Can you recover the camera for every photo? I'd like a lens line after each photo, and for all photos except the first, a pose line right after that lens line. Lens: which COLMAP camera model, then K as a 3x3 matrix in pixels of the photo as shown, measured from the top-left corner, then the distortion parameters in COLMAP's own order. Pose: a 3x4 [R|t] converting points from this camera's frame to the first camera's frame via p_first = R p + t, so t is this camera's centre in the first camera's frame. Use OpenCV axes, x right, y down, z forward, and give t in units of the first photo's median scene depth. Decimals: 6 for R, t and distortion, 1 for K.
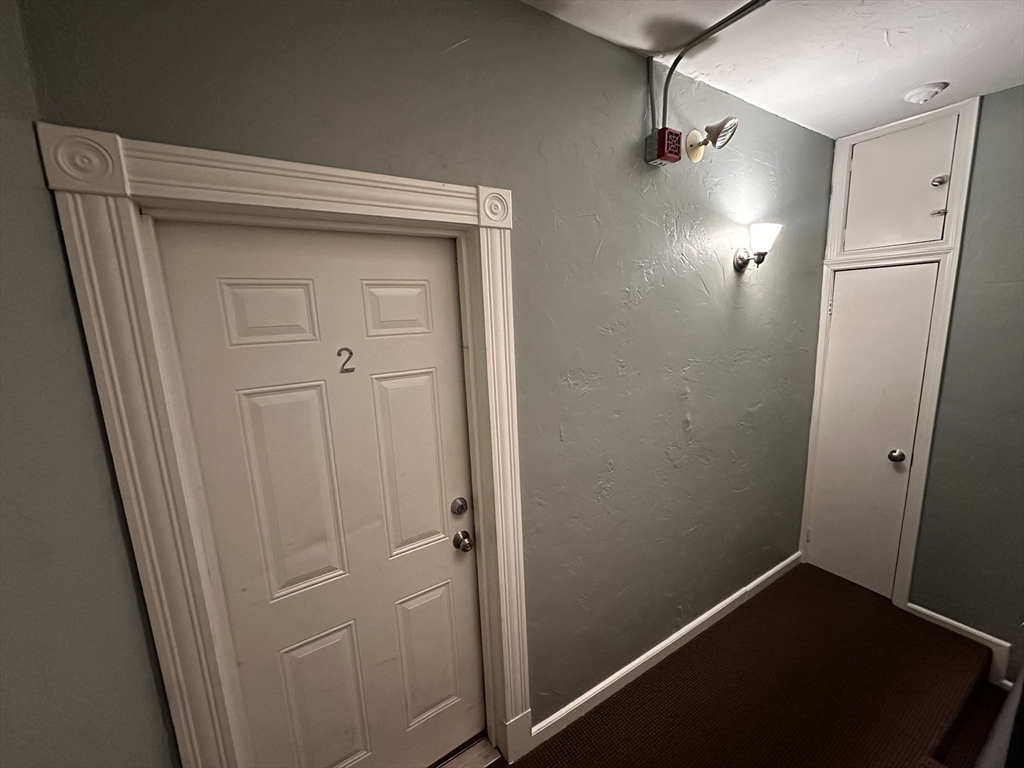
lens RADIAL K [[406.1, 0, 512.4], [0, 406.1, 384.7], [0, 0, 1]] dist [0.001850, 0.000109]
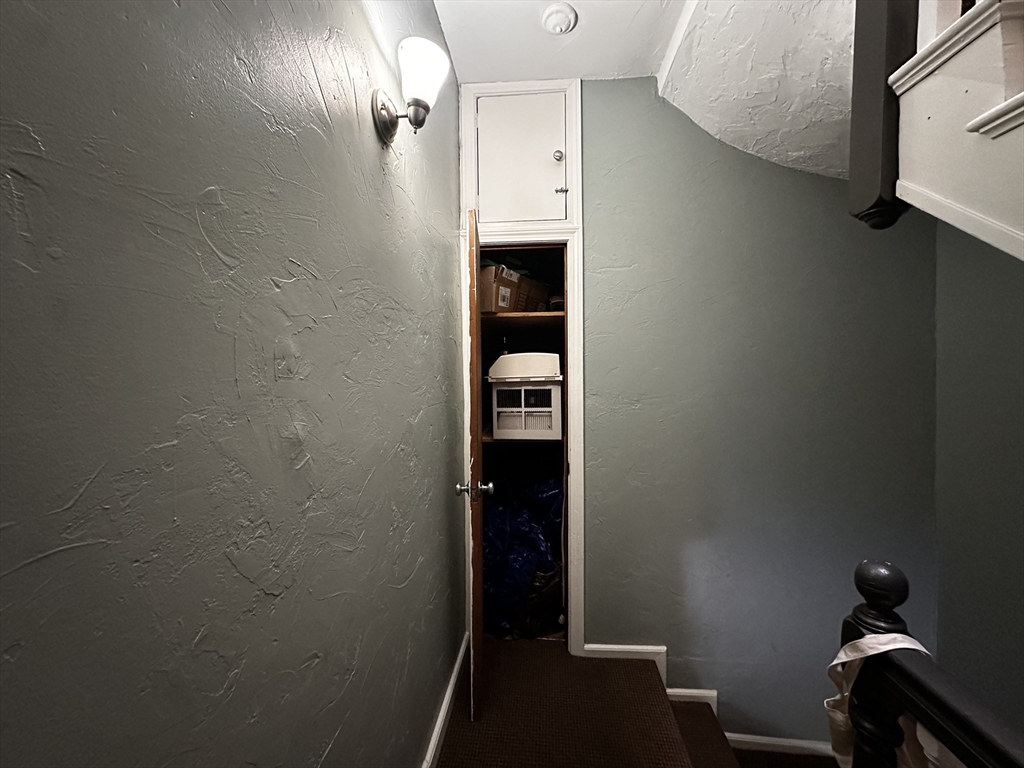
lens RADIAL K [[406.1, 0, 513.7], [0, 406.1, 383.5], [0, 0, 1]] dist [0.001850, 0.000109]
pose [[0.601926, 0.010436, 0.798483, 0.256266], [0.120040, 0.987370, -0.103396, 0.093693], [-0.789478, 0.158087, 0.593071, 0.618223]]
